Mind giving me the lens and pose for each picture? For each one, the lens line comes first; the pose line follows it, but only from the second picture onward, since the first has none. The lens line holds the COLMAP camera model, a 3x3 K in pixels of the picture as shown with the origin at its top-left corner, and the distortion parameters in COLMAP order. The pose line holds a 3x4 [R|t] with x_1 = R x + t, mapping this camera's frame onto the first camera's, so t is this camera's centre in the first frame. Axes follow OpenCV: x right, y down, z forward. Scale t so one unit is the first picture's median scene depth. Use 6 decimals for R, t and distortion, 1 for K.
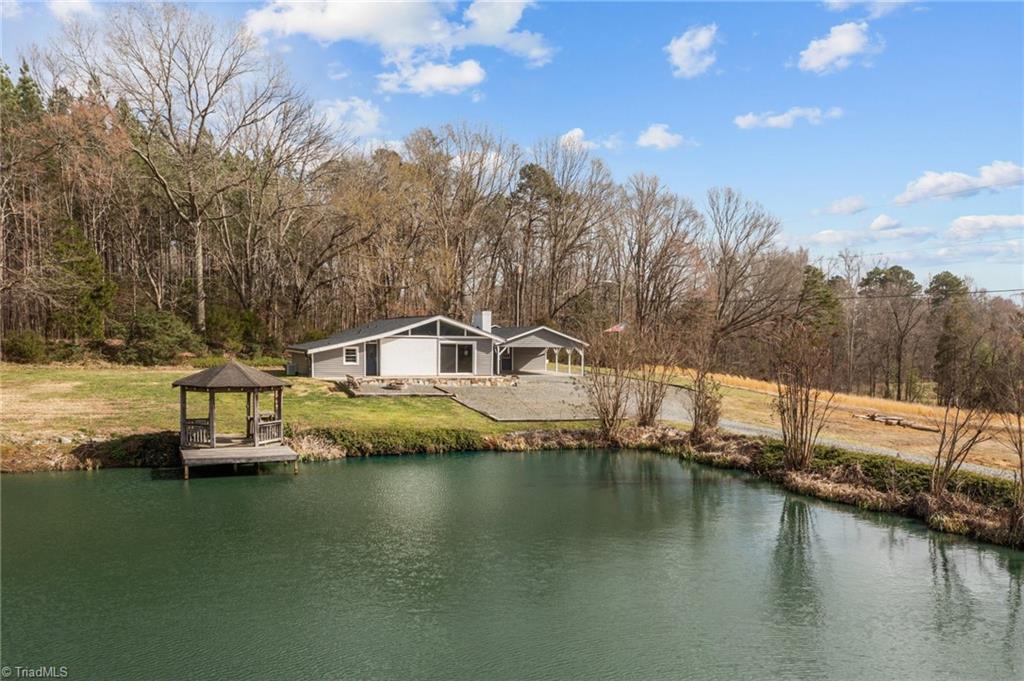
lens RADIAL K [[827.4, 0, 481.1], [0, 827.4, 402.5], [0, 0, 1]] dist [0.006439, -0.000160]
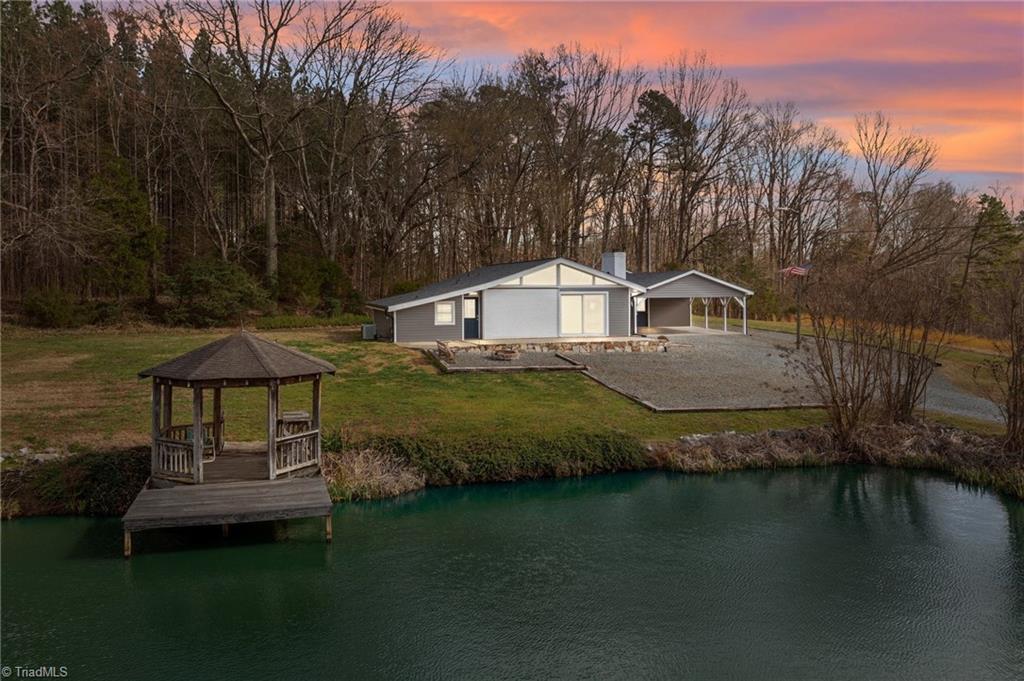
lens RADIAL K [[824.1, 0, 512.0], [0, 824.1, 340.5], [0, 0, 1]] dist [-0.002004, -0.000954]
pose [[0.995824, -0.011108, -0.090618, -0.029133], [0.010019, 0.999872, -0.012473, -0.022851], [0.090745, 0.011513, 0.995808, 0.268376]]
